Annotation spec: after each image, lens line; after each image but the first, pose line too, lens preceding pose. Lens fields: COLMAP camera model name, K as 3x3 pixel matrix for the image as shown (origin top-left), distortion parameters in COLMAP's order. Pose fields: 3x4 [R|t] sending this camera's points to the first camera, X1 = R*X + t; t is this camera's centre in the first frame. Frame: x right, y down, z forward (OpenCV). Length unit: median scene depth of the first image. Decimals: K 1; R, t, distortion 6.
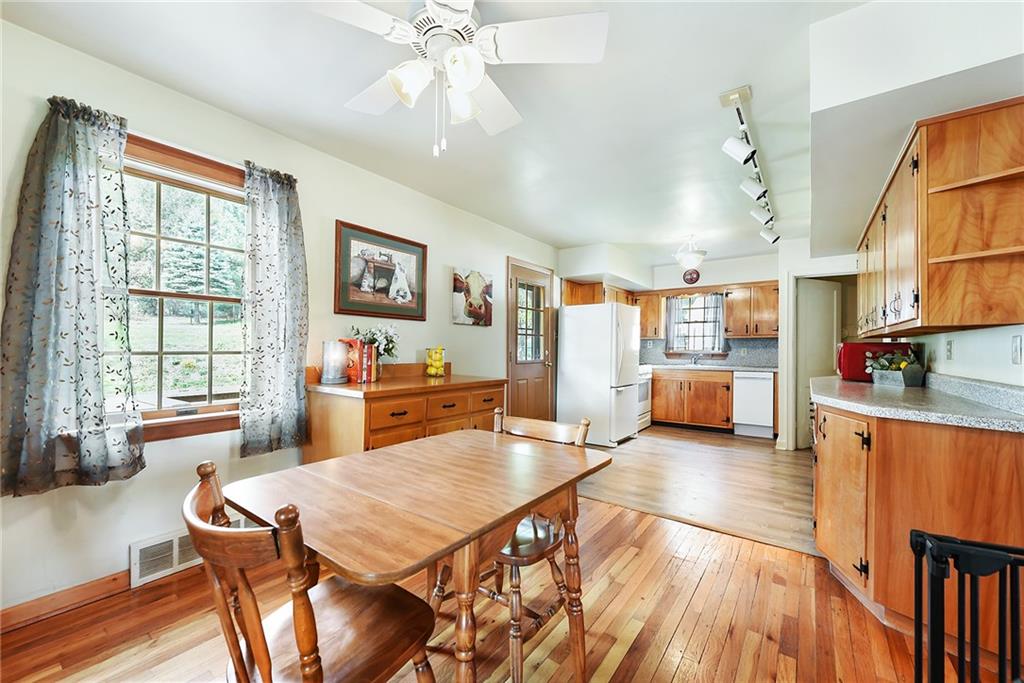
lens RADIAL K [[404.3, 0, 512.0], [0, 404.3, 341.5], [0, 0, 1]] dist [0.016271, -0.000298]
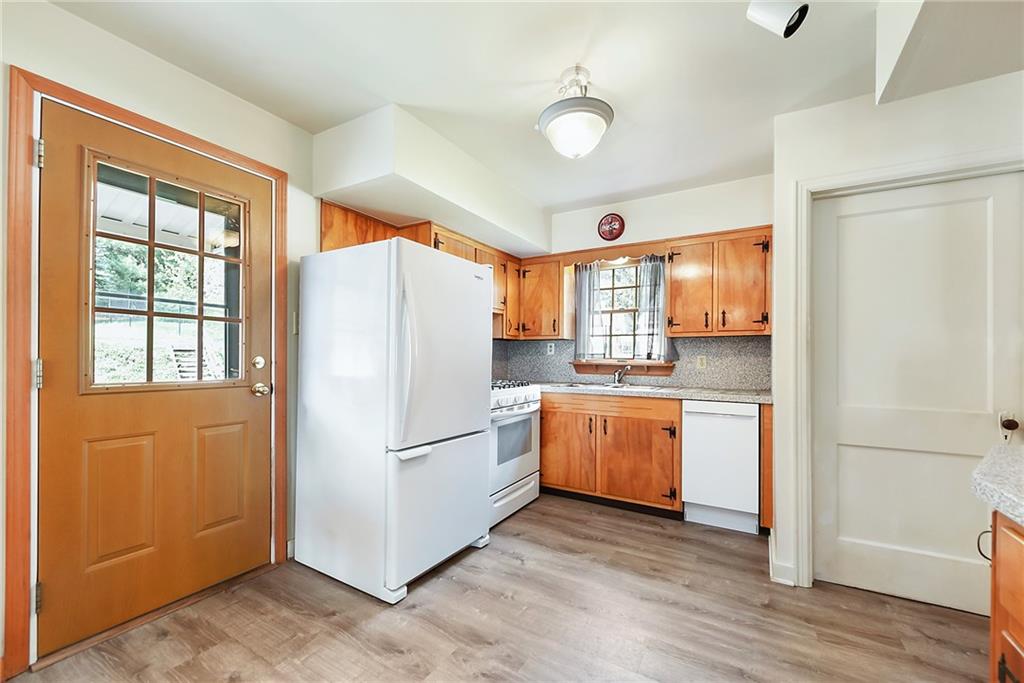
lens RADIAL K [[404.3, 0, 512.0], [0, 404.3, 341.5], [0, 0, 1]] dist [0.016271, -0.000298]
pose [[0.996482, 0.009065, 0.083310, 0.276072], [-0.007129, 0.999698, -0.023502, 0.012431], [-0.083497, 0.022825, 0.996247, 0.486304]]
